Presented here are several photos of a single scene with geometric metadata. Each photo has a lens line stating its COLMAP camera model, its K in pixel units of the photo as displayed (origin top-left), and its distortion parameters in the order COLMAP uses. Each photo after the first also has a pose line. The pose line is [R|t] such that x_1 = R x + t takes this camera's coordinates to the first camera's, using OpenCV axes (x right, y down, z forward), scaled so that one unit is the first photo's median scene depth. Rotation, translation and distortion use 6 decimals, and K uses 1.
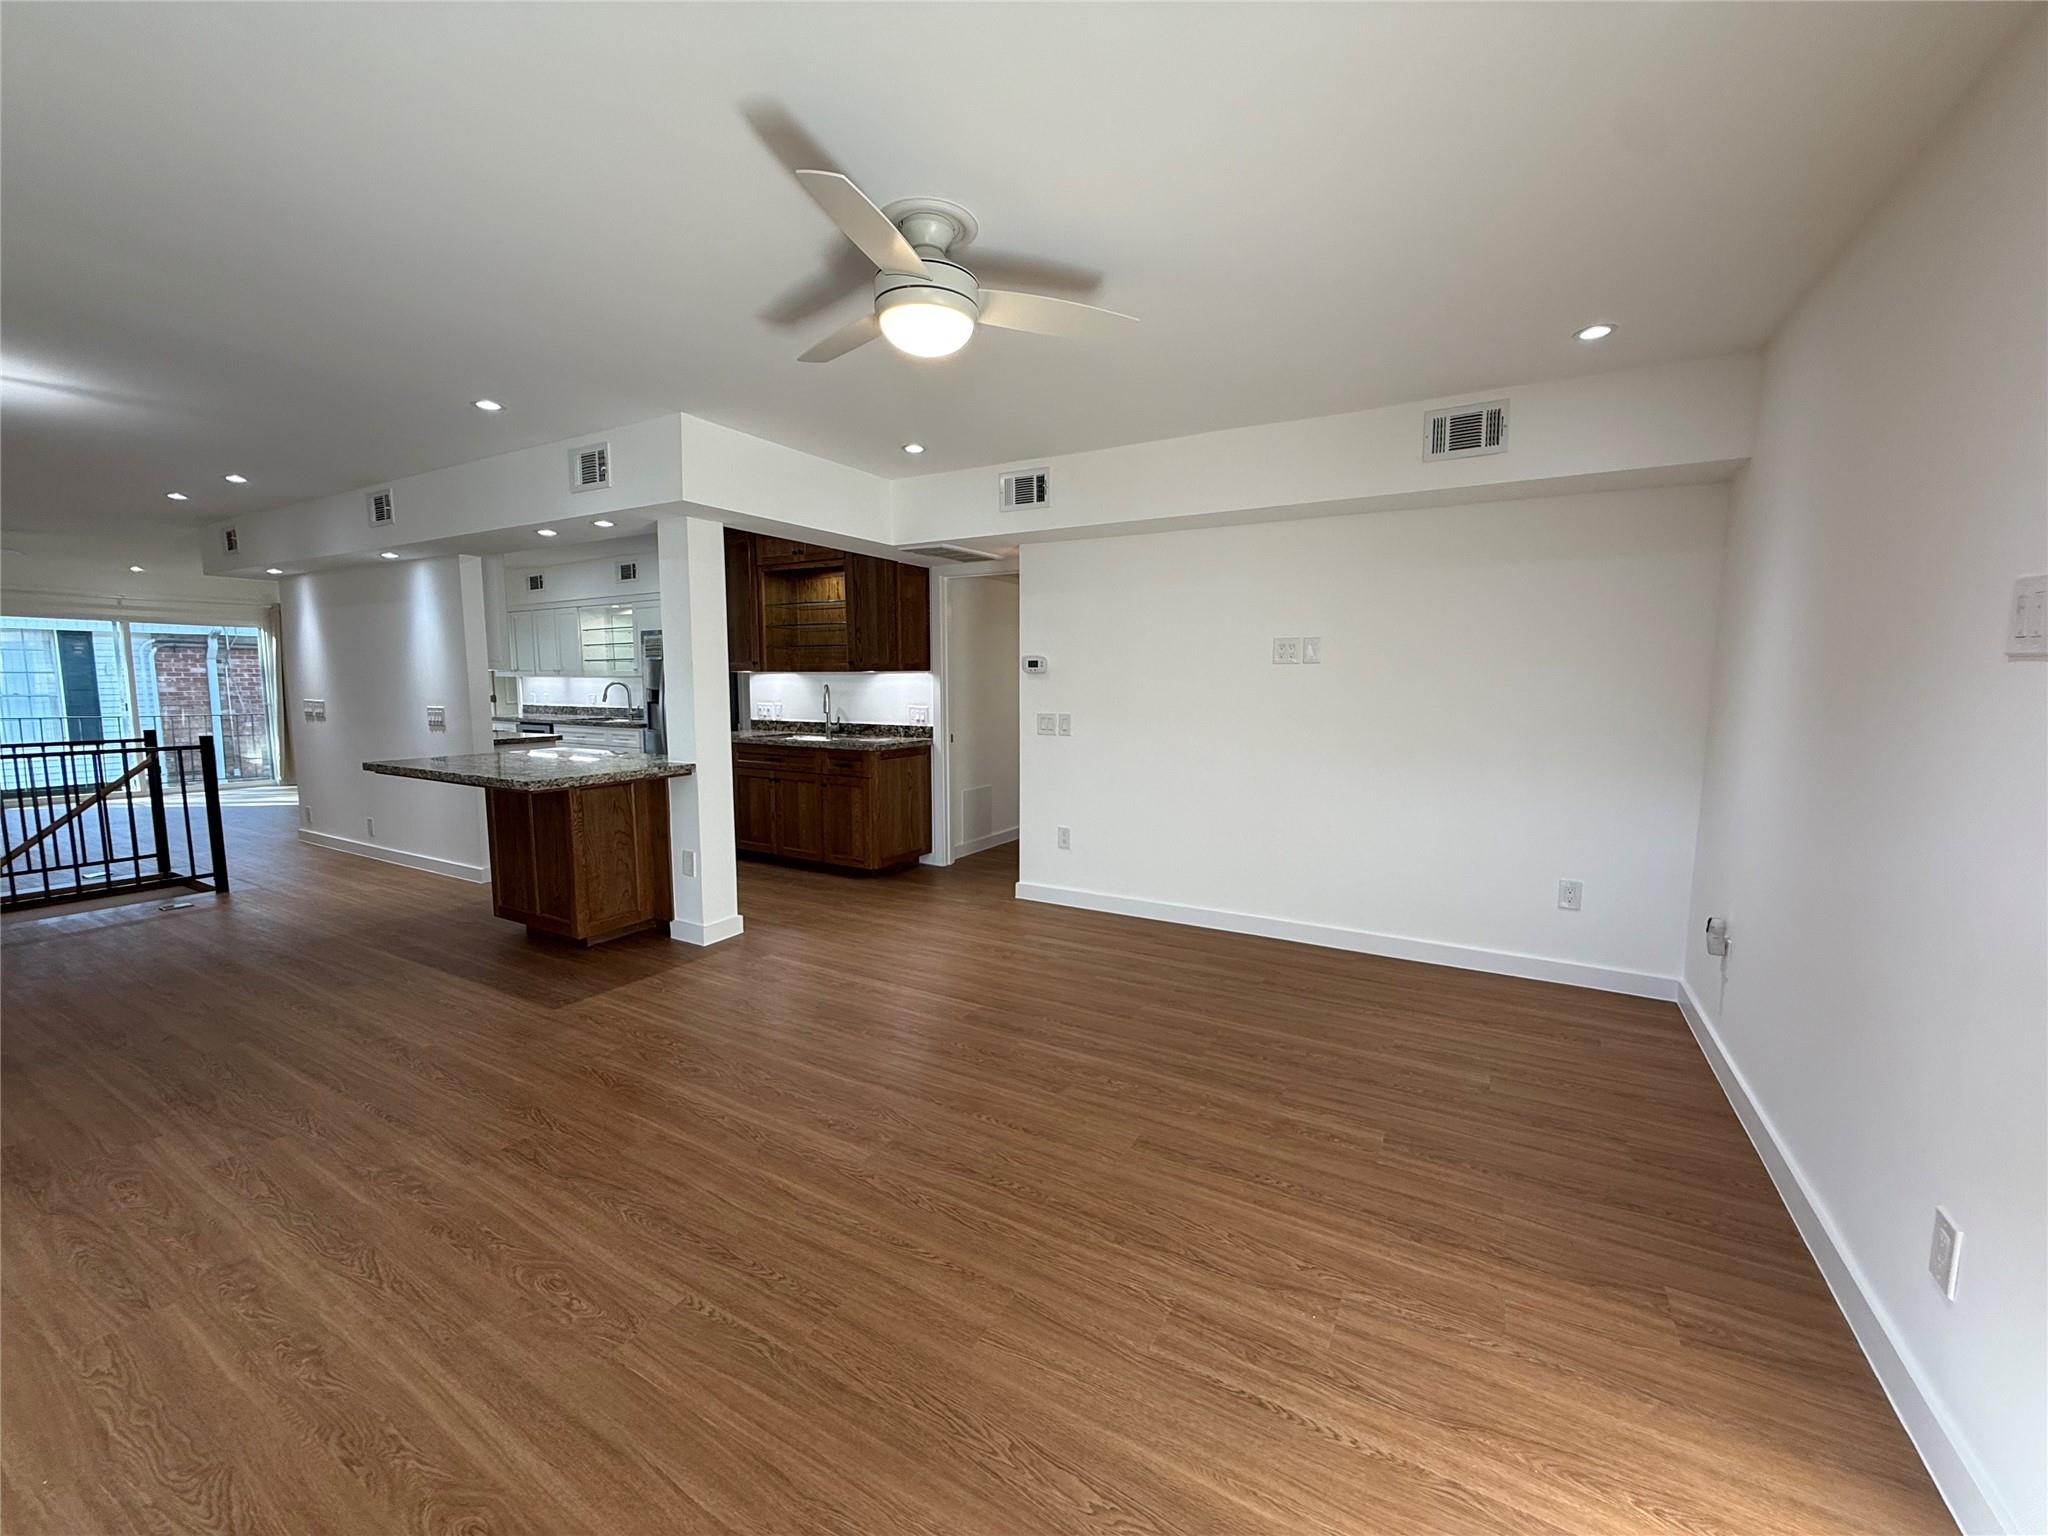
lens RADIAL K [[814.9, 0, 1019.9], [0, 814.9, 768.0], [0, 0, 1]] dist [-0.000291, -0.000076]
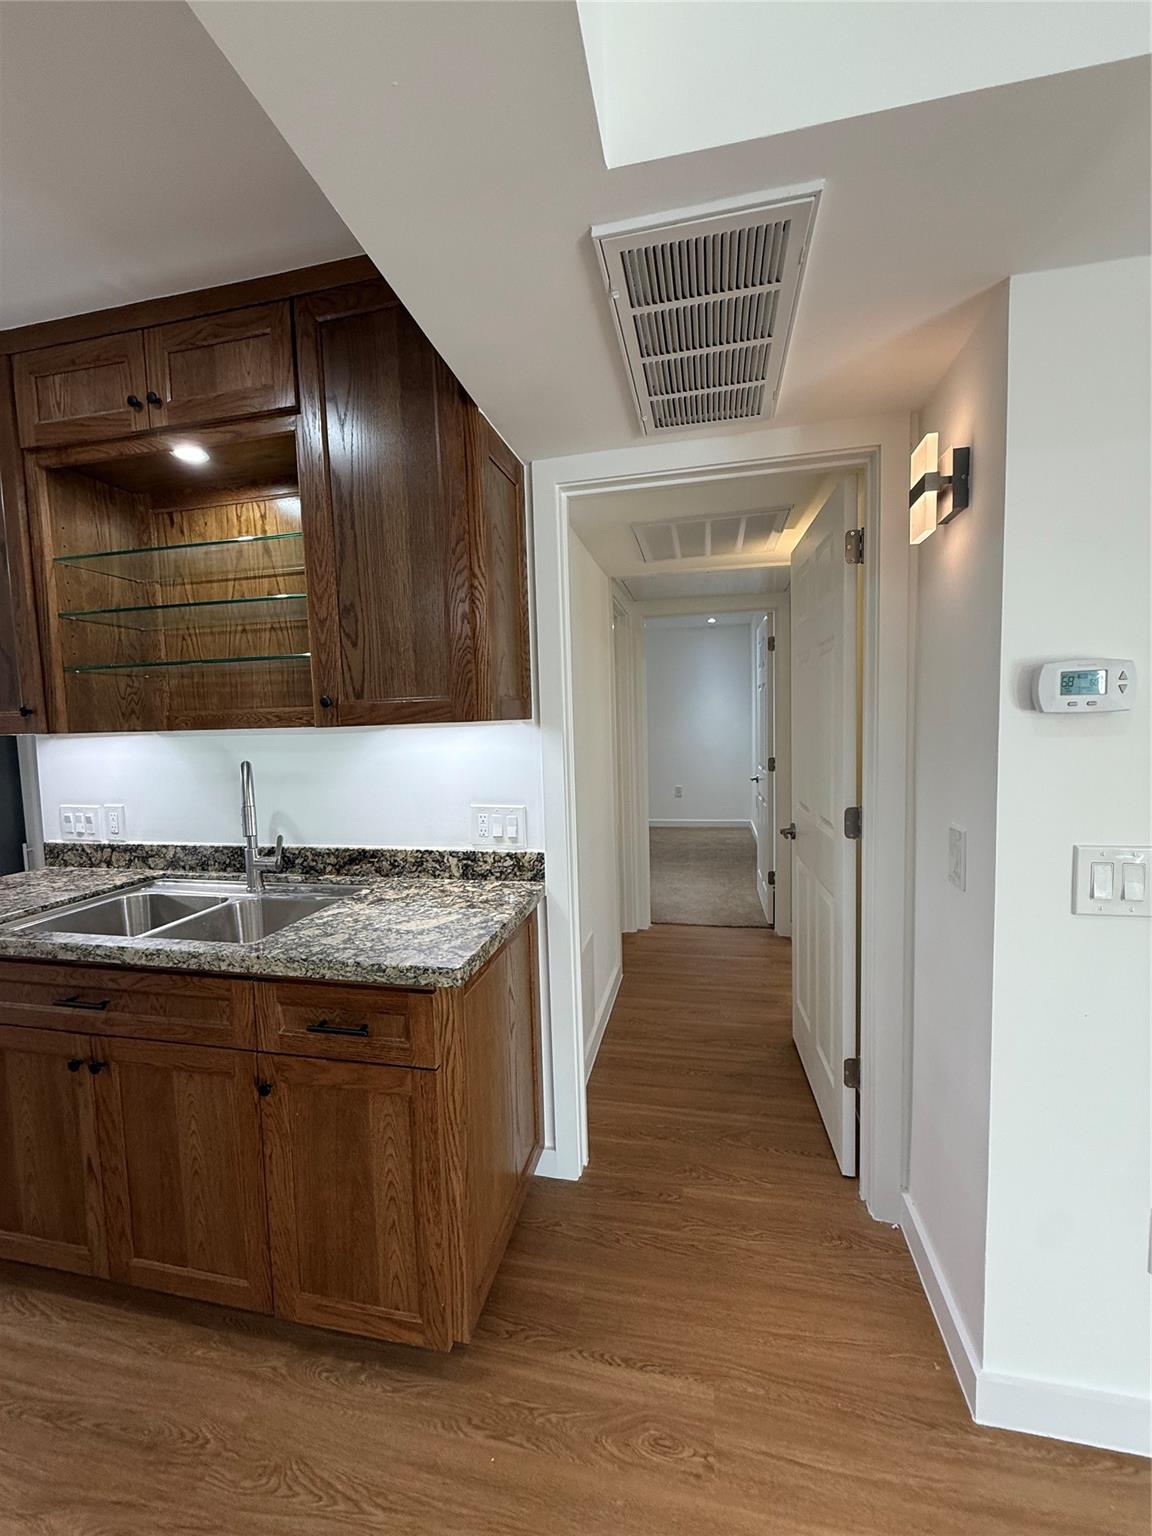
lens RADIAL K [[609.3, 0, 576.6], [0, 609.3, 766.8], [0, 0, 1]] dist [-0.000342, 0.000127]
pose [[0.950013, -0.050093, 0.308164, -0.177654], [0.061908, 0.997670, -0.028676, -0.085251], [-0.306010, 0.046320, 0.950901, 0.705257]]
